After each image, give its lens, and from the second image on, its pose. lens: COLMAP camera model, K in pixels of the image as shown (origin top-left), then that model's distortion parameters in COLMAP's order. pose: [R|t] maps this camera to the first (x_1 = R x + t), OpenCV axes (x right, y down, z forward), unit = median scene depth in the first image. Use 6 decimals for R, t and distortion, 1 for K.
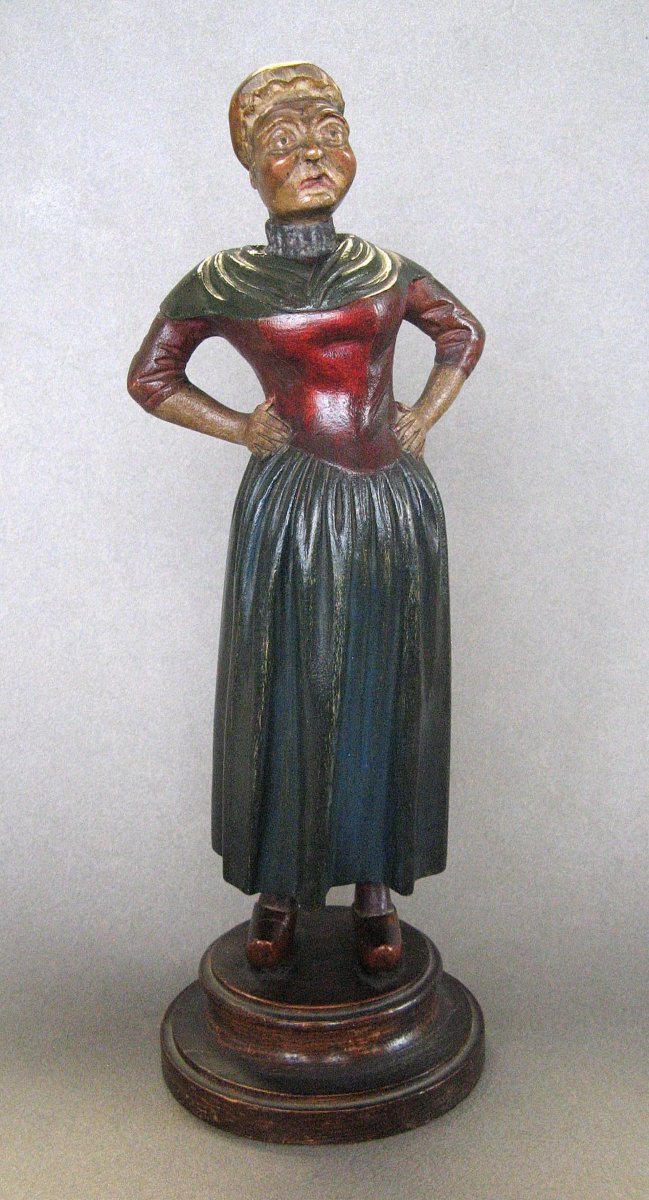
lens RADIAL K [[1431.5, 0, 300.3], [0, 1431.5, 604.2], [0, 0, 1]] dist [-0.137020, 0.000000]
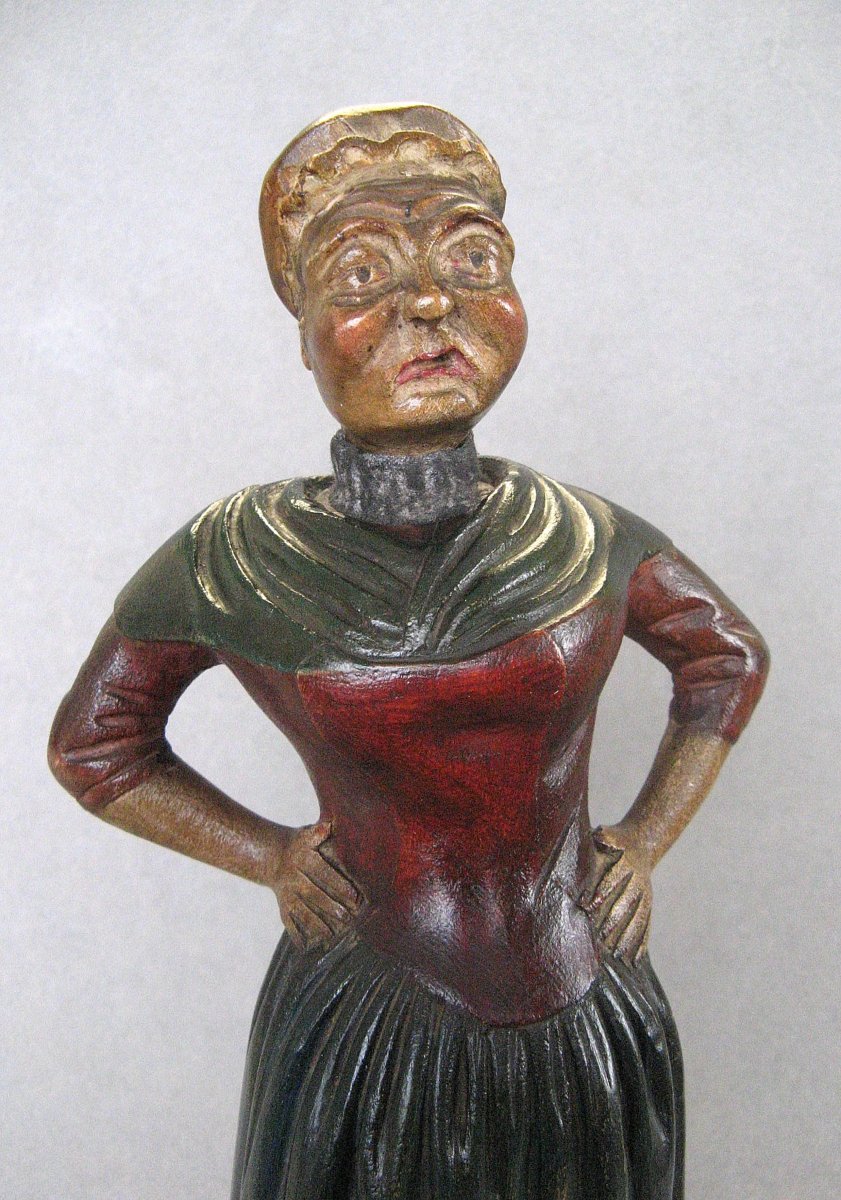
lens RADIAL K [[1357.9, 0, 427.6], [0, 1357.9, 603.7], [0, 0, 1]] dist [-0.165109, 0.000000]
pose [[0.999009, 0.033894, -0.028831, 0.022792], [-0.035099, 0.998485, -0.042366, -0.199511], [0.027352, 0.043336, 0.998686, 0.560068]]
